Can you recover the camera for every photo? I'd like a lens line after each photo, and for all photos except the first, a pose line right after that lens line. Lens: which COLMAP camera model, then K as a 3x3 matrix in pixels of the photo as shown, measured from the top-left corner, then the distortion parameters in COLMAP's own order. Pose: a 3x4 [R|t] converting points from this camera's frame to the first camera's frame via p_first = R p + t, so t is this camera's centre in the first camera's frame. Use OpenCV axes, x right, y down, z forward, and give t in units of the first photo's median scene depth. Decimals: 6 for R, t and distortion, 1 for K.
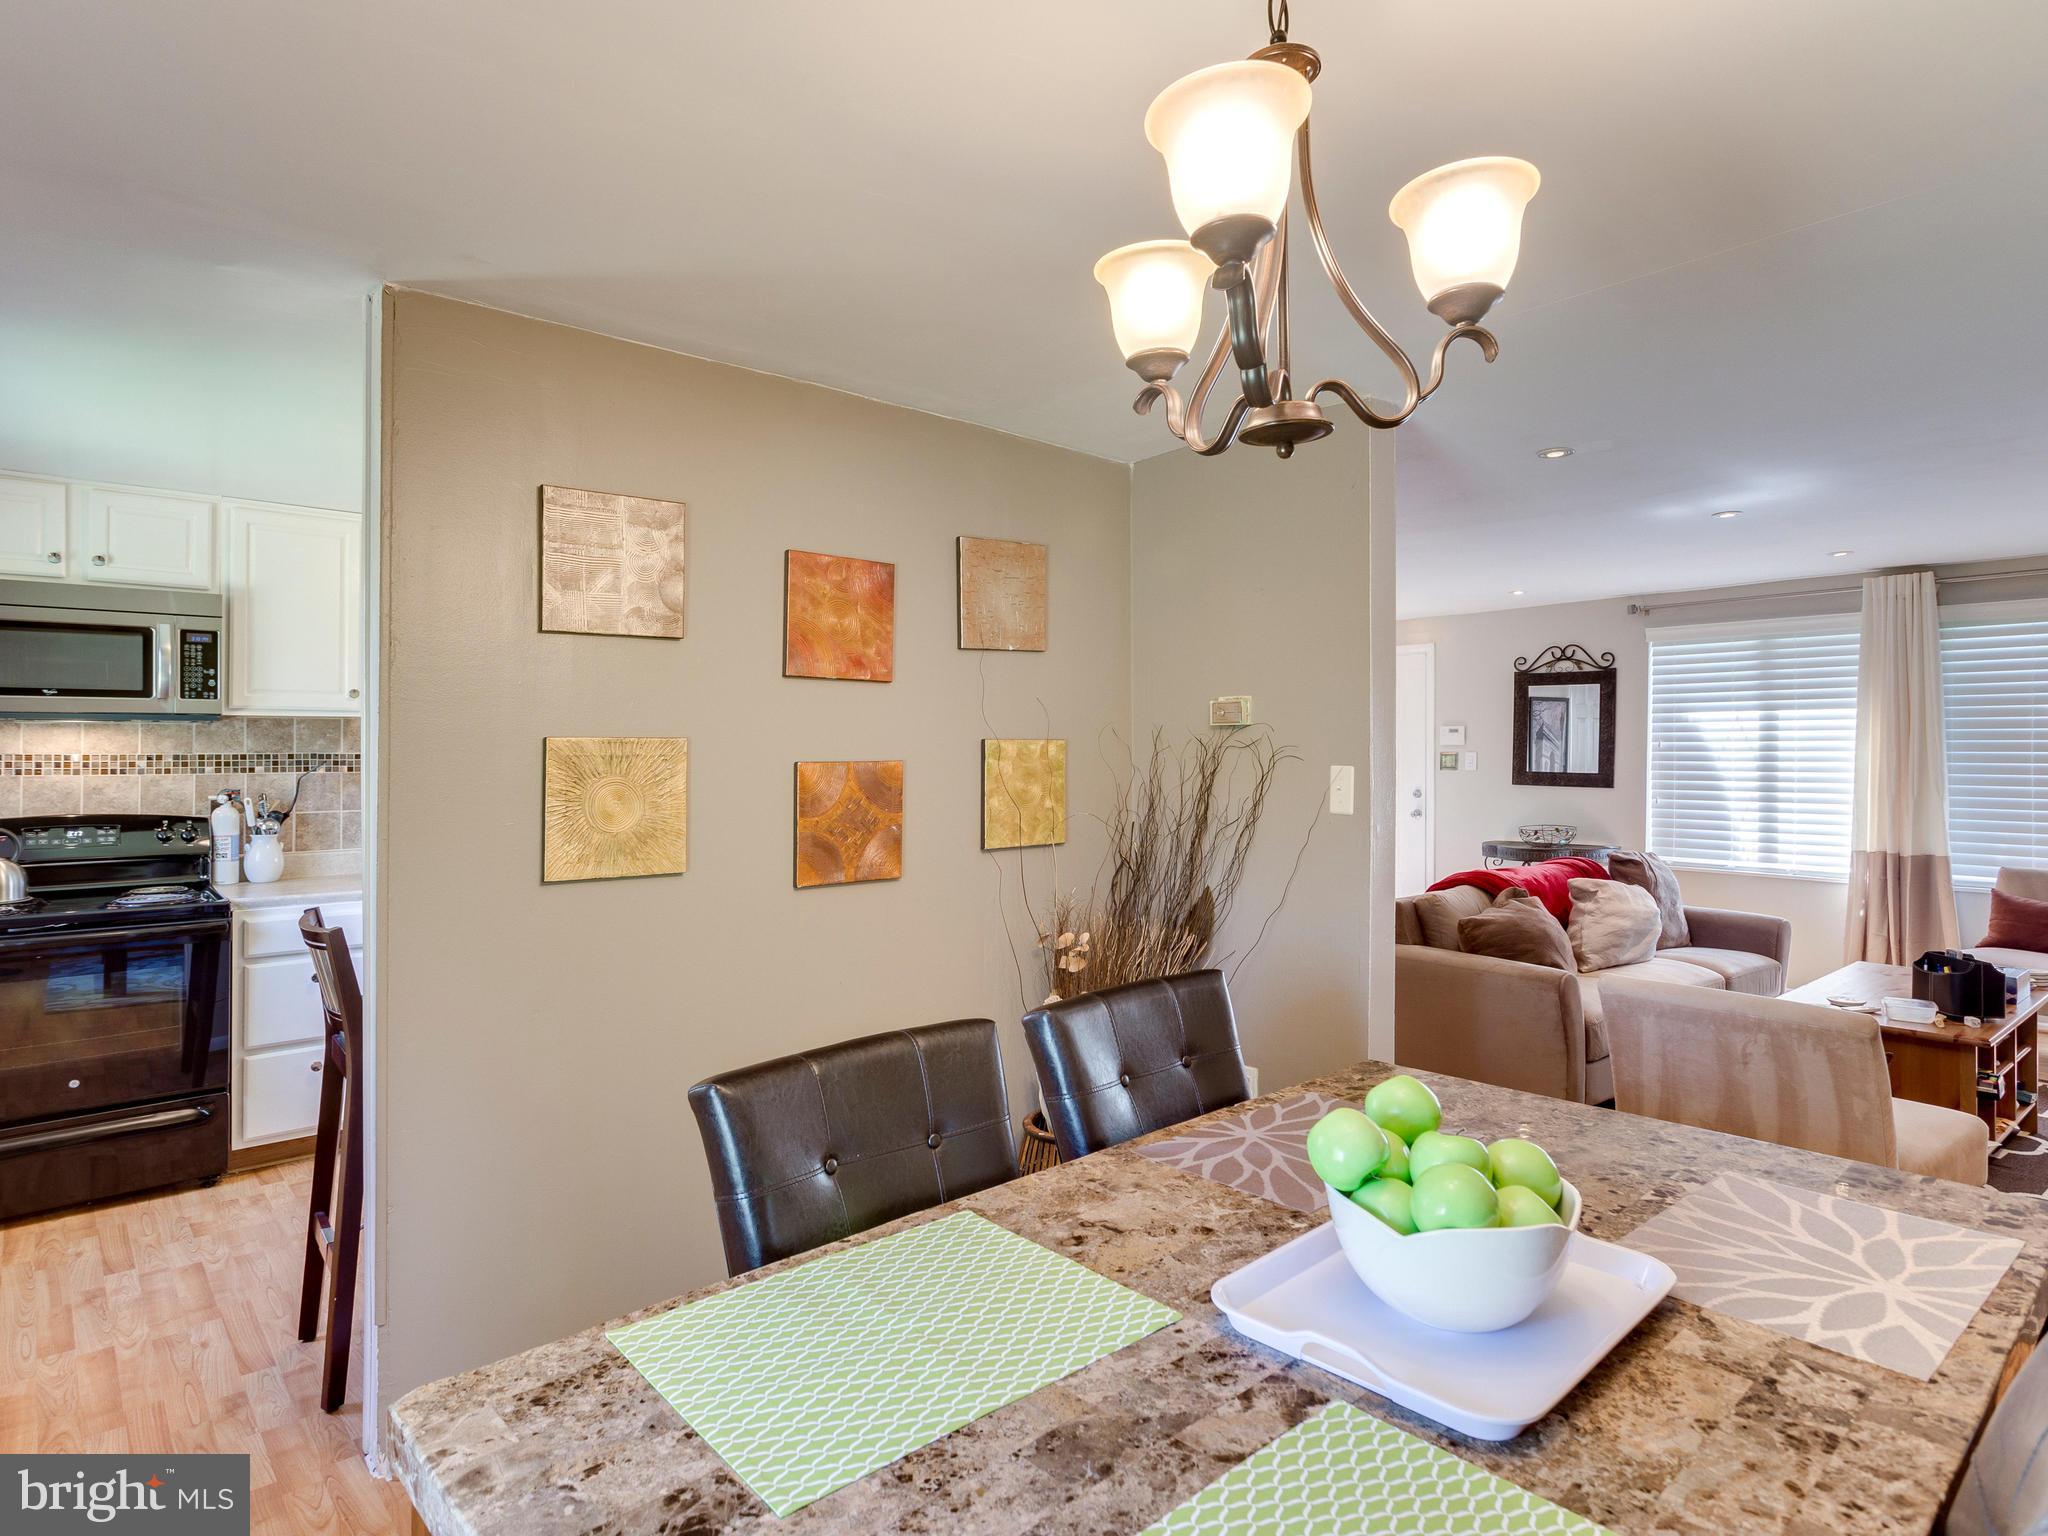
lens RADIAL K [[1118.0, 0, 1024.0], [0, 1118.0, 768.0], [0, 0, 1]] dist [0.000096, -0.001060]
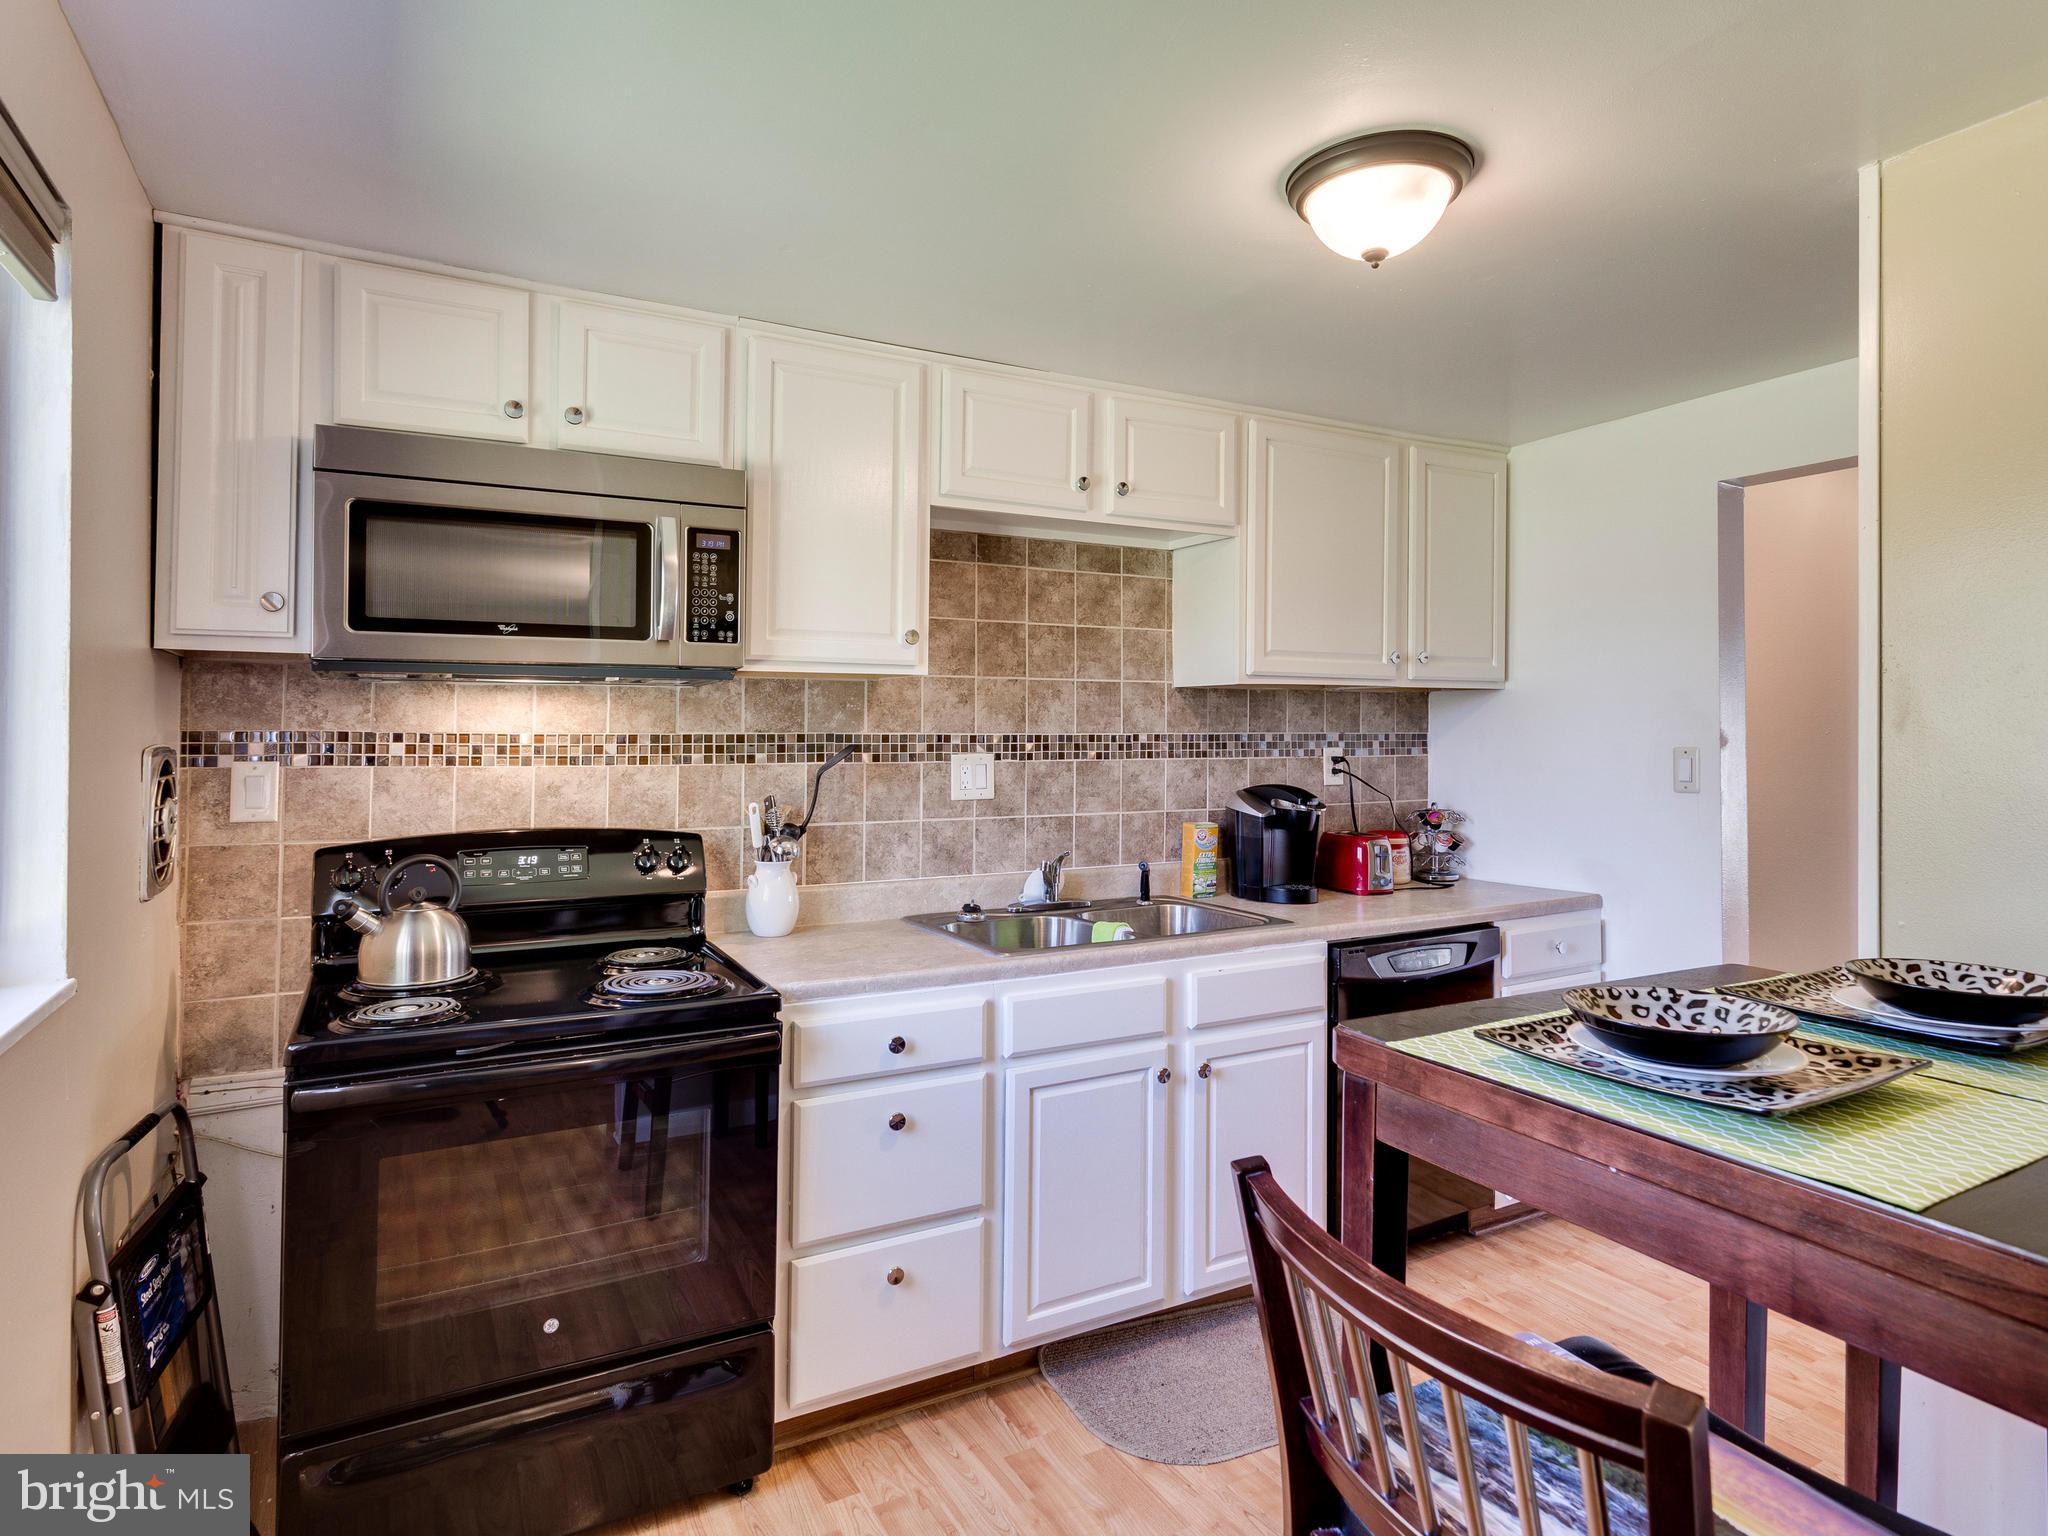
lens RADIAL K [[1130.8, 0, 1023.1], [0, 1130.8, 740.1], [0, 0, 1]] dist [-0.001598, 0.000444]
pose [[0.976573, 0.003876, -0.215150, -0.427897], [-0.006177, 0.999931, -0.010020, -0.003726], [0.215097, 0.011114, 0.976530, 0.425517]]
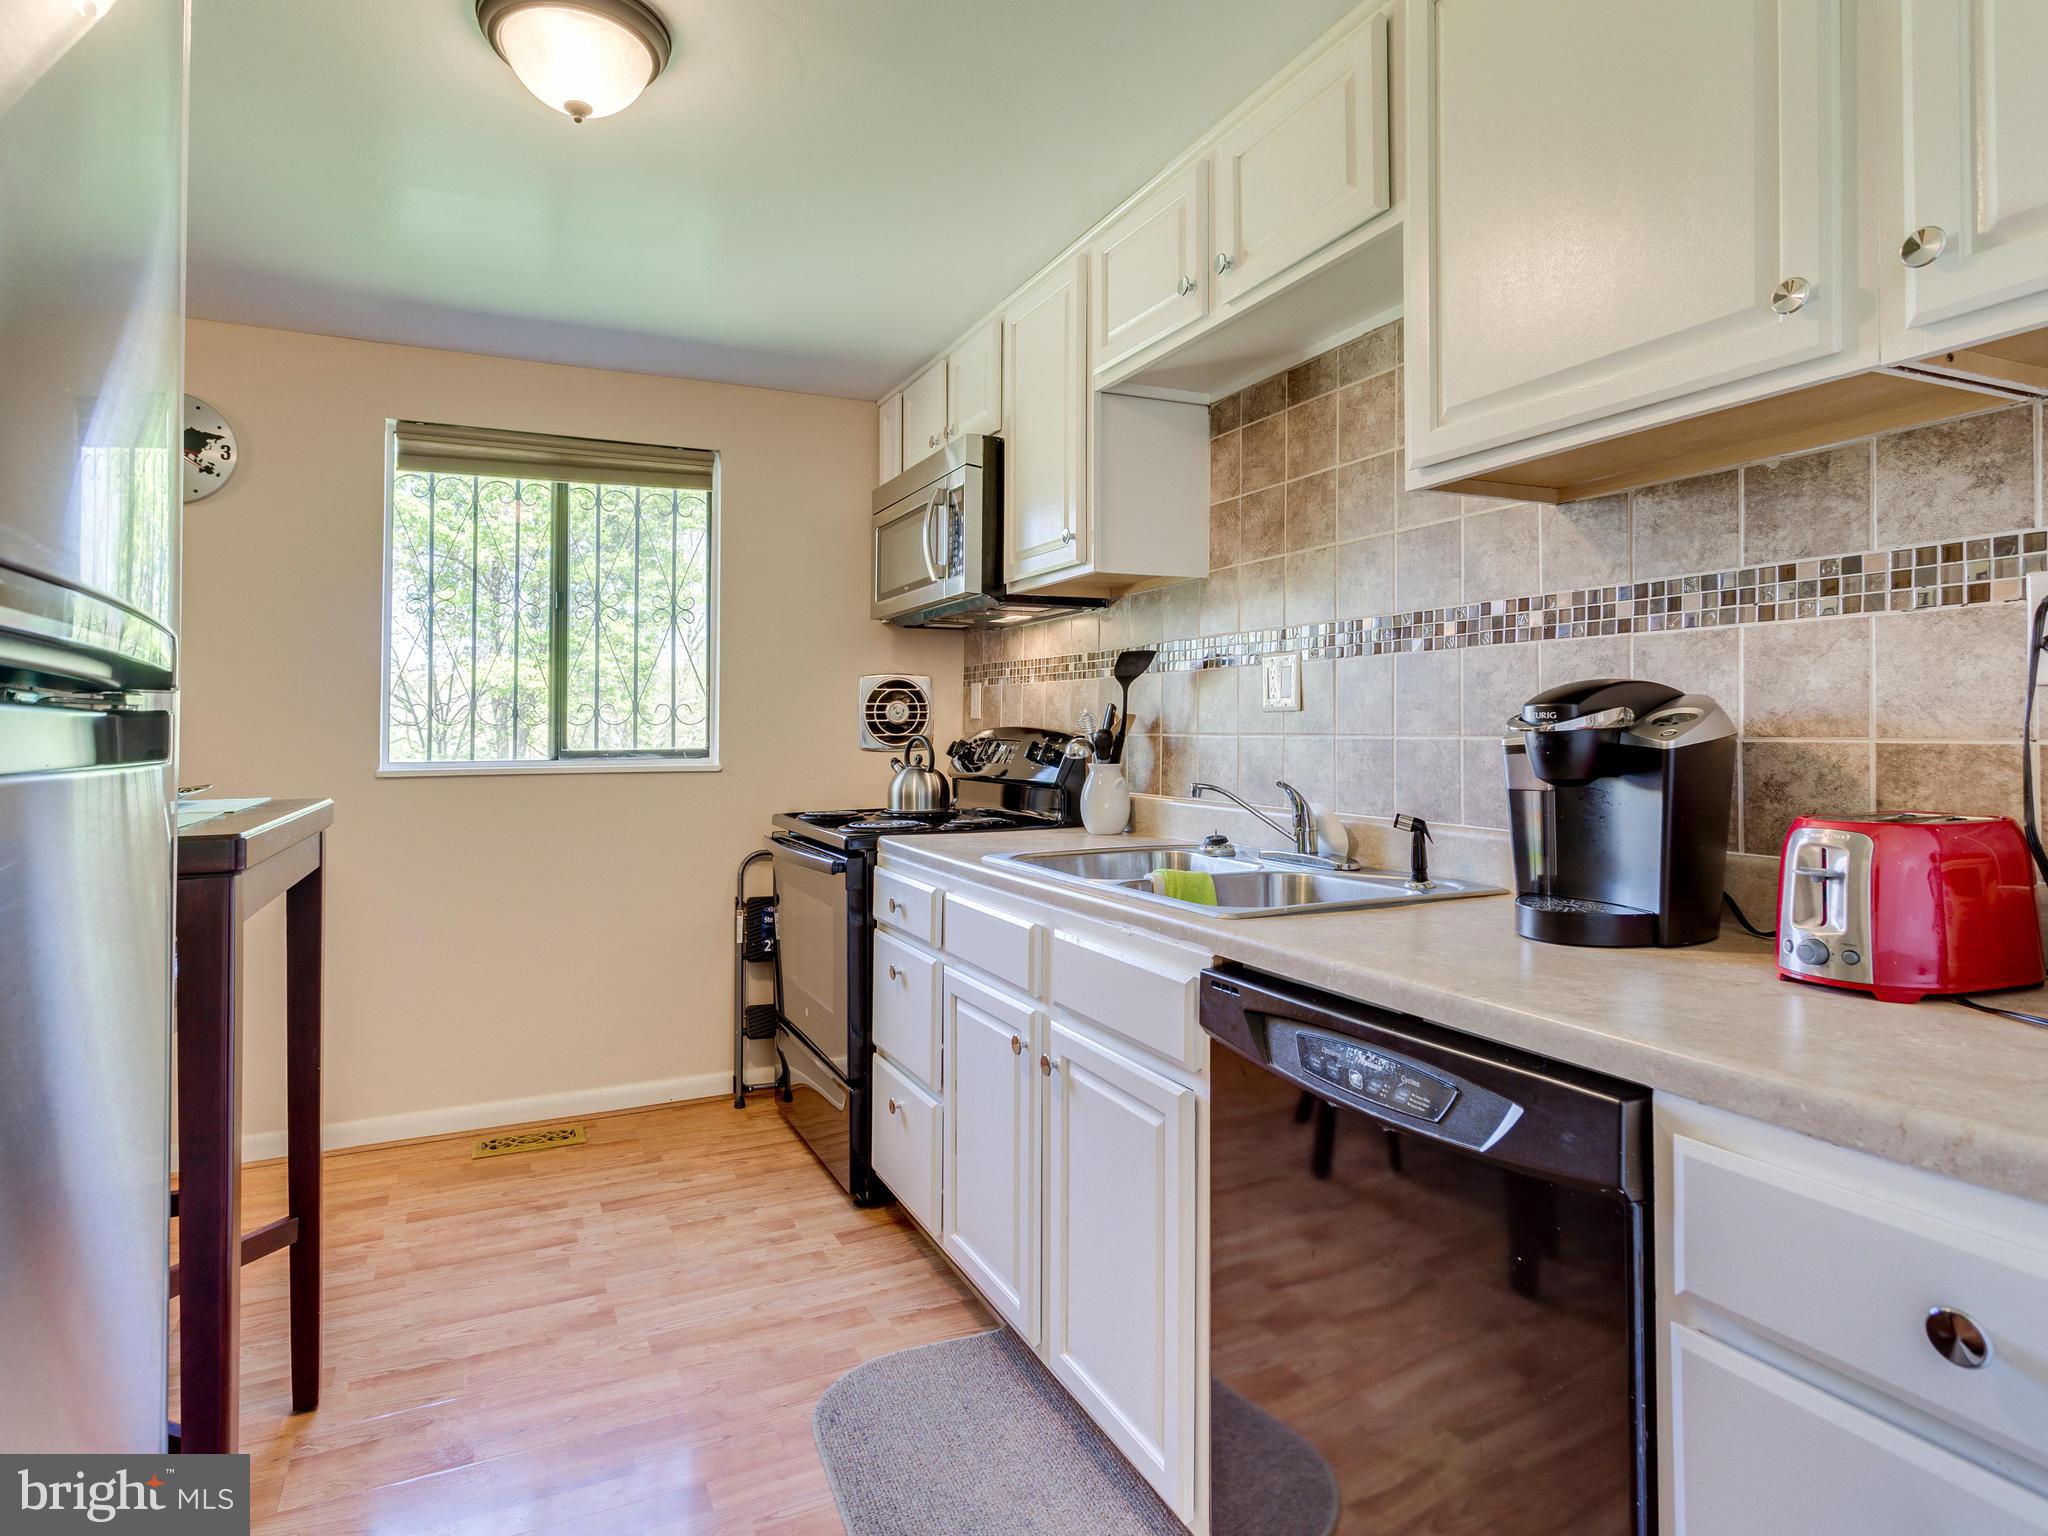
lens RADIAL K [[1121.8, 0, 991.5], [0, 1121.8, 697.6], [0, 0, 1]] dist [0.000945, -0.000202]
pose [[-0.284966, -0.016059, -0.958403, -0.002420], [-0.003280, 0.999870, -0.015778, 0.032153], [0.958532, -0.001353, -0.284982, 1.203268]]
